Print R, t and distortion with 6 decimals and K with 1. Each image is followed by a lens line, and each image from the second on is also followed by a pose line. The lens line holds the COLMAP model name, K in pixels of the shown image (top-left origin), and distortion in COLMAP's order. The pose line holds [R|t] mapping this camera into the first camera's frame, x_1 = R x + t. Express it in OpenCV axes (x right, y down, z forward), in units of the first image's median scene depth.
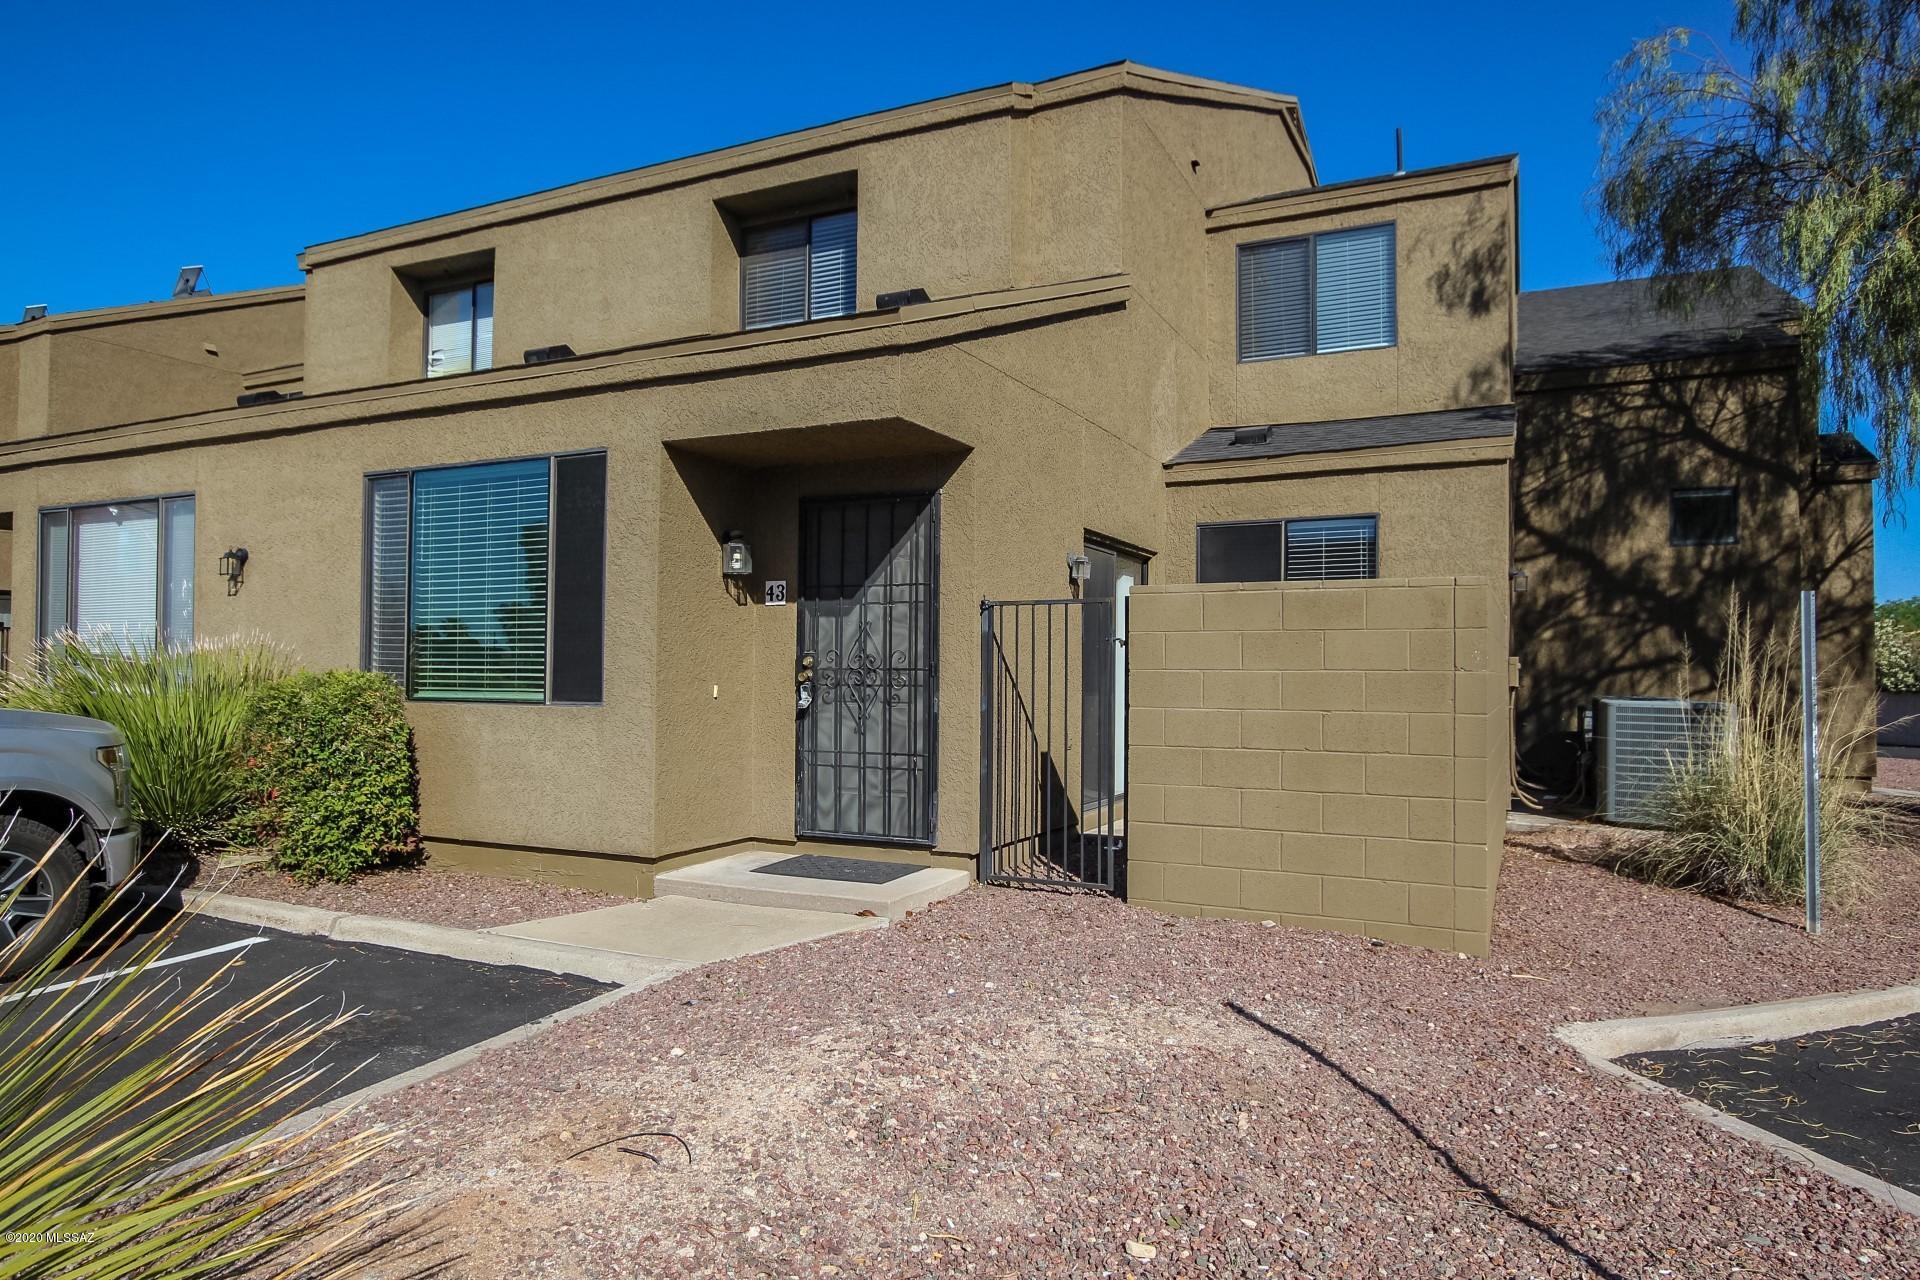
lens RADIAL K [[1146.7, 0, 959.7], [0, 1146.7, 617.7], [0, 0, 1]] dist [0.005084, 0.001781]
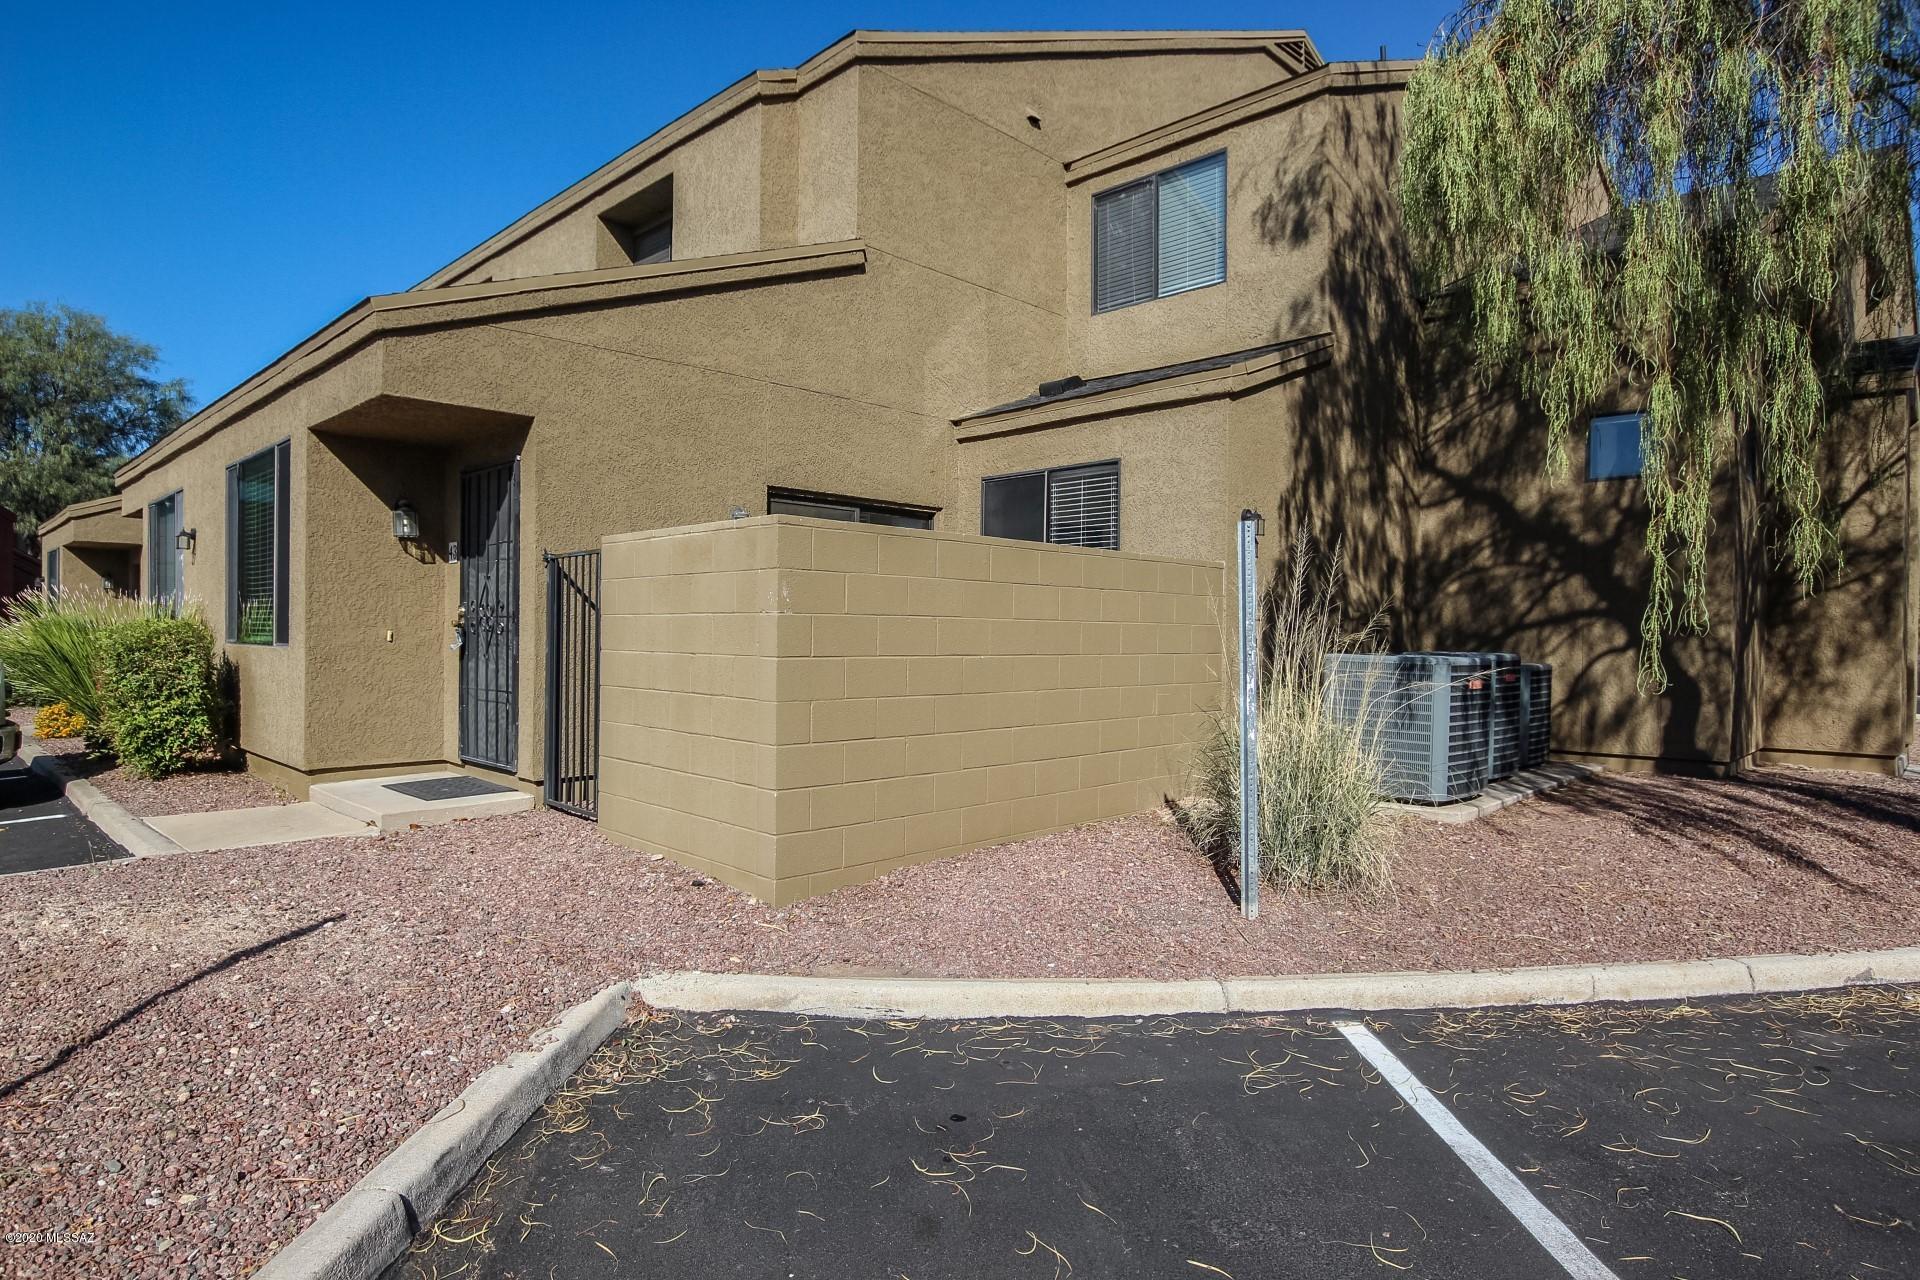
lens RADIAL K [[1072.8, 0, 960.0], [0, 1072.8, 640.0], [0, 0, 1]] dist [-0.065840, 0.064539]
pose [[0.949123, 0.001654, -0.314902, 0.419078], [0.011224, 0.999173, 0.039078, 0.019310], [0.314707, -0.040624, 0.948319, 0.085532]]
